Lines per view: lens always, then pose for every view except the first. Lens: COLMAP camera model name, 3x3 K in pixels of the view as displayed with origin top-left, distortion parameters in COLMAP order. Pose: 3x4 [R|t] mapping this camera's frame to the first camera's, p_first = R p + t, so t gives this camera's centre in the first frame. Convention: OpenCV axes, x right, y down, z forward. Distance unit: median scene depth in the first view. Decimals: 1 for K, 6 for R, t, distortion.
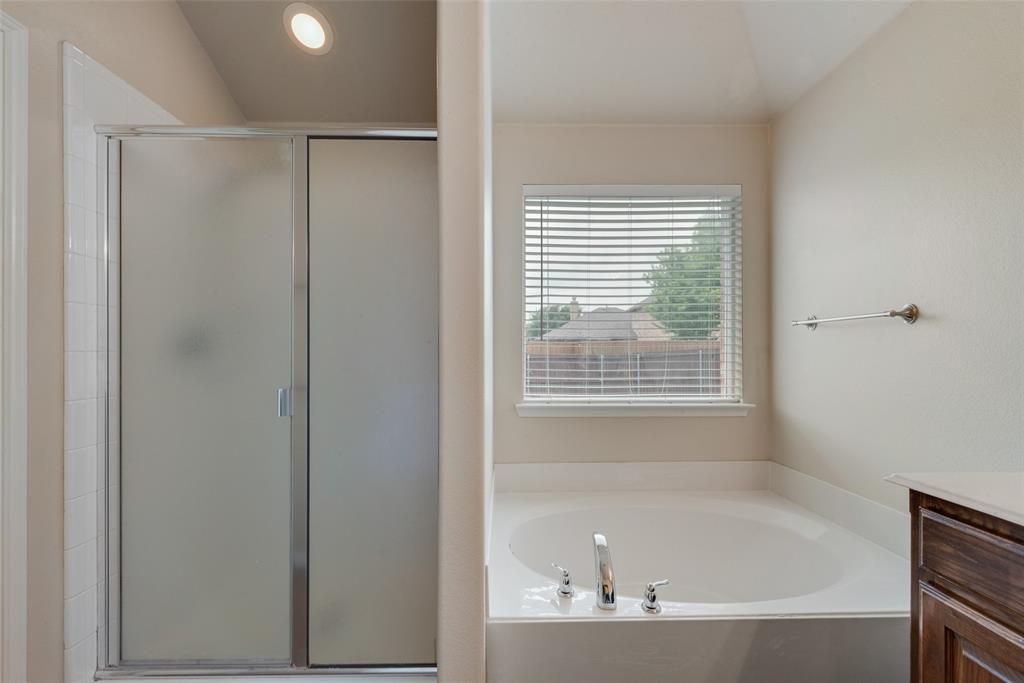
lens RADIAL K [[407.2, 0, 509.3], [0, 407.2, 347.3], [0, 0, 1]] dist [0.002685, 0.000139]
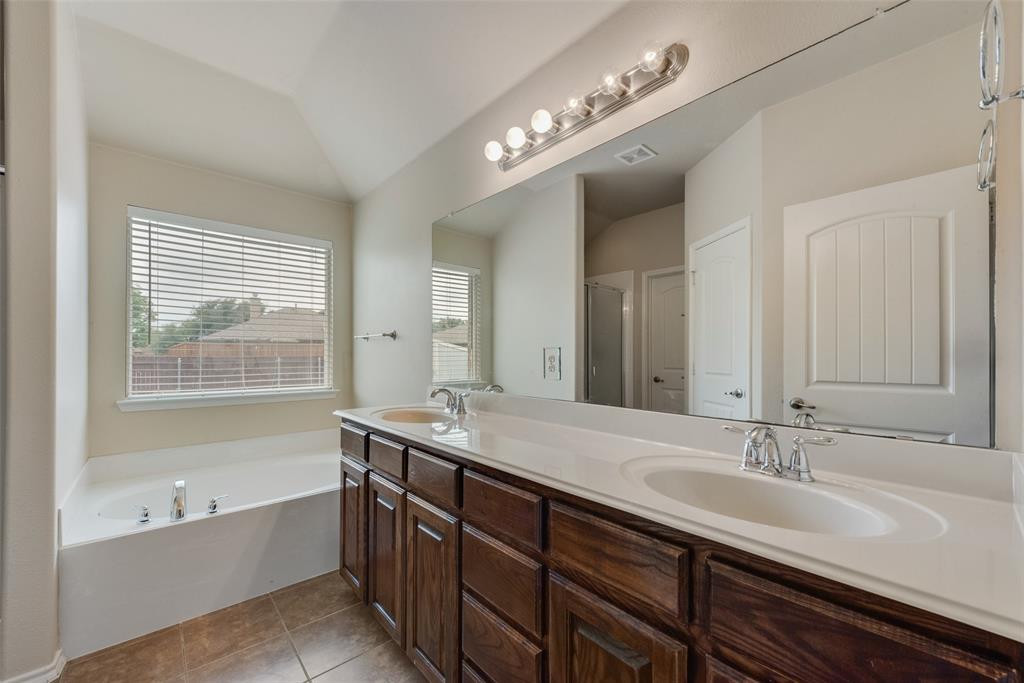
lens RADIAL K [[402.4, 0, 510.0], [0, 402.4, 352.6], [0, 0, 1]] dist [0.001934, -0.000391]
pose [[0.755291, 0.005972, 0.655362, 0.107587], [-0.009810, 0.999949, 0.002193, -0.006177], [-0.655316, -0.008086, 0.755312, -0.553141]]
